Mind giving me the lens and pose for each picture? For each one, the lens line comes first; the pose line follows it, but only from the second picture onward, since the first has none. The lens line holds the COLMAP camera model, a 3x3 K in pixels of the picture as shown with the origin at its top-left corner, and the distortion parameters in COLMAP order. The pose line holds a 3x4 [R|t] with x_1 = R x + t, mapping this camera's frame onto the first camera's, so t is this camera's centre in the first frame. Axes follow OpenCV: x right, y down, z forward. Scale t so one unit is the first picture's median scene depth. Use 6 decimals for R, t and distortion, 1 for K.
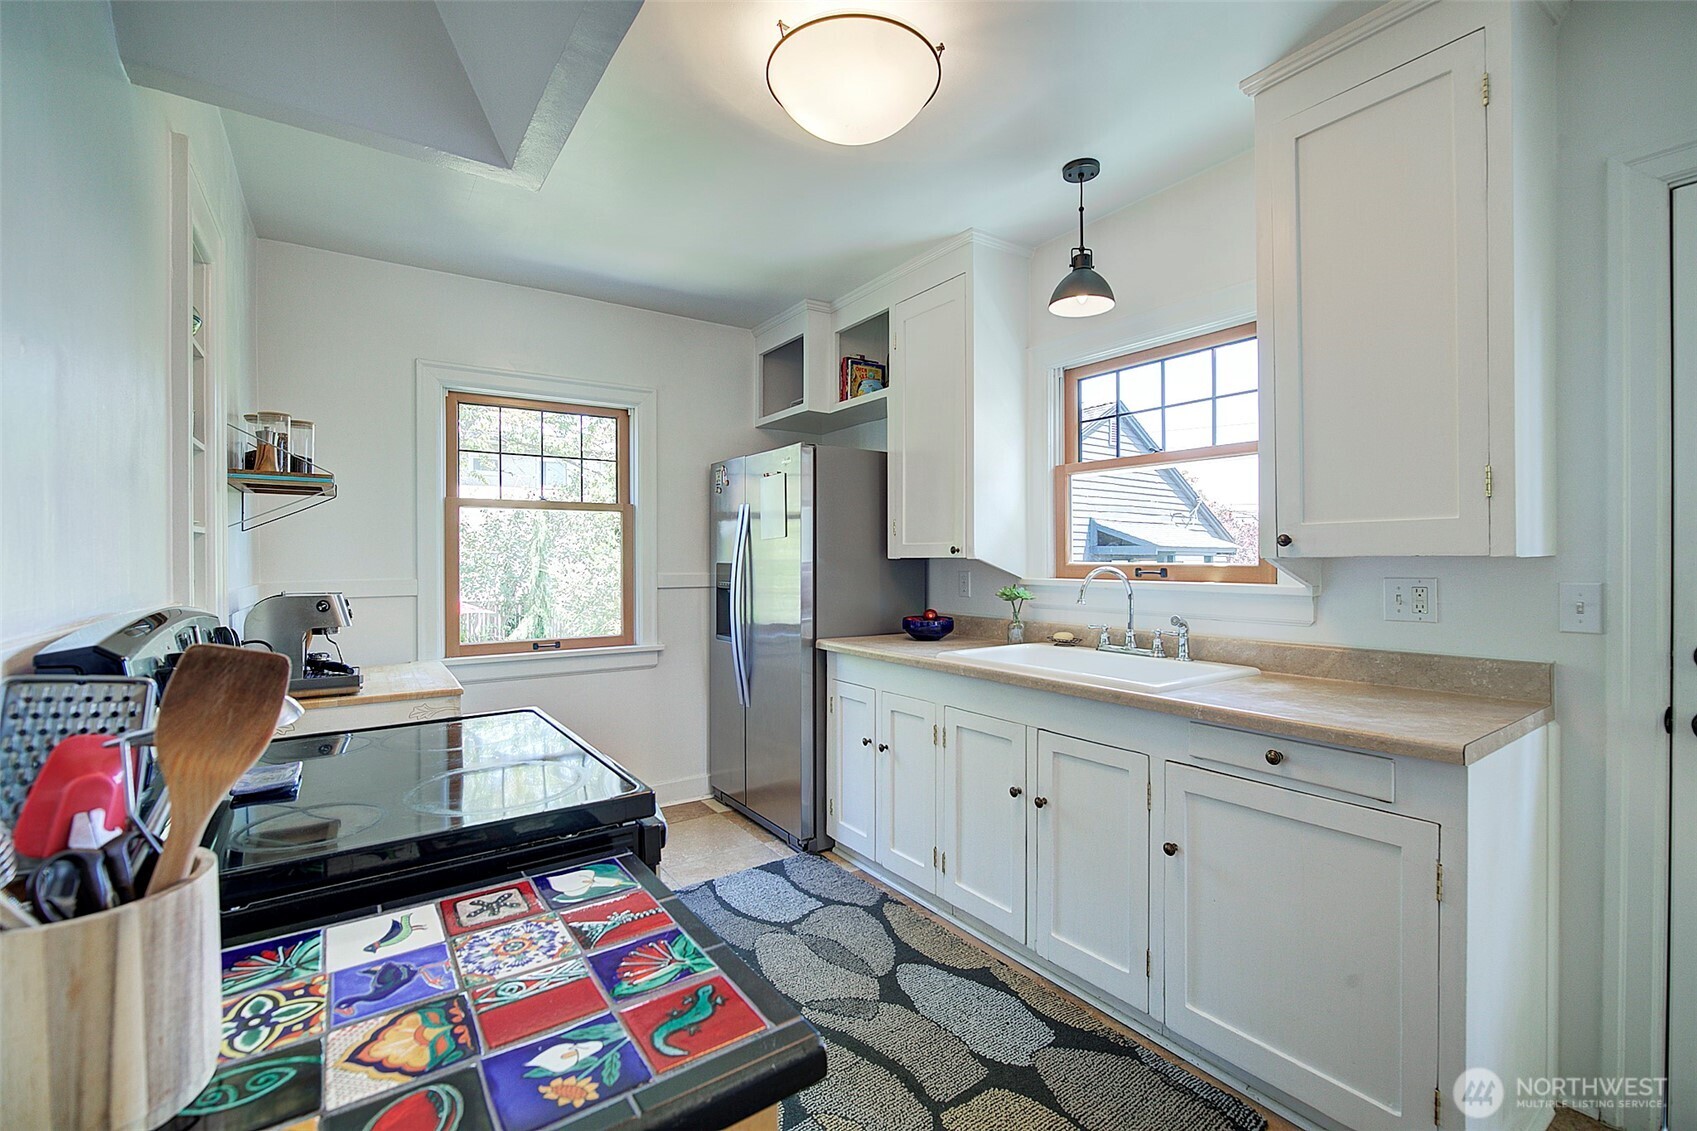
lens RADIAL K [[740.5, 0, 852.8], [0, 740.5, 562.9], [0, 0, 1]] dist [0.012411, 0.000074]
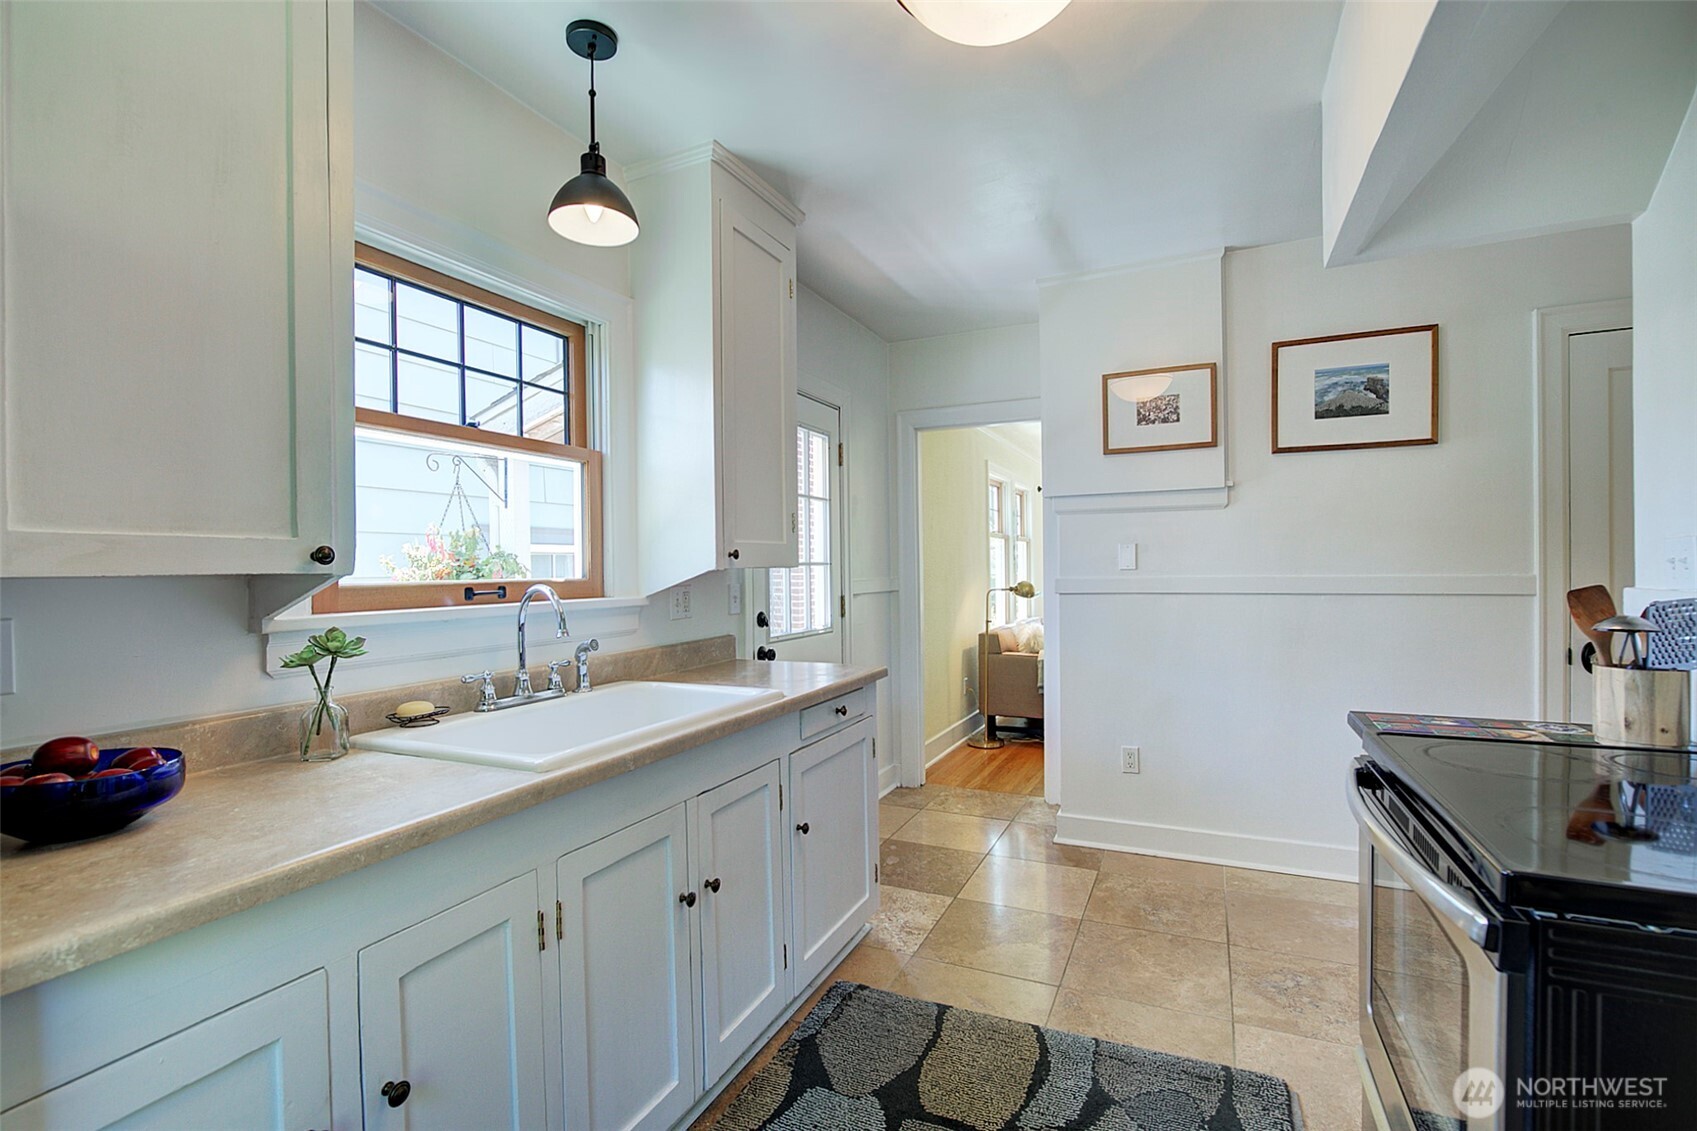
lens RADIAL K [[740.5, 0, 852.8], [0, 740.5, 562.9], [0, 0, 1]] dist [0.012411, 0.000074]
pose [[-0.497238, 0.011162, 0.867542, -0.480026], [0.013521, 0.999896, -0.005115, -0.008304], [-0.867509, 0.009187, -0.497337, 1.208555]]
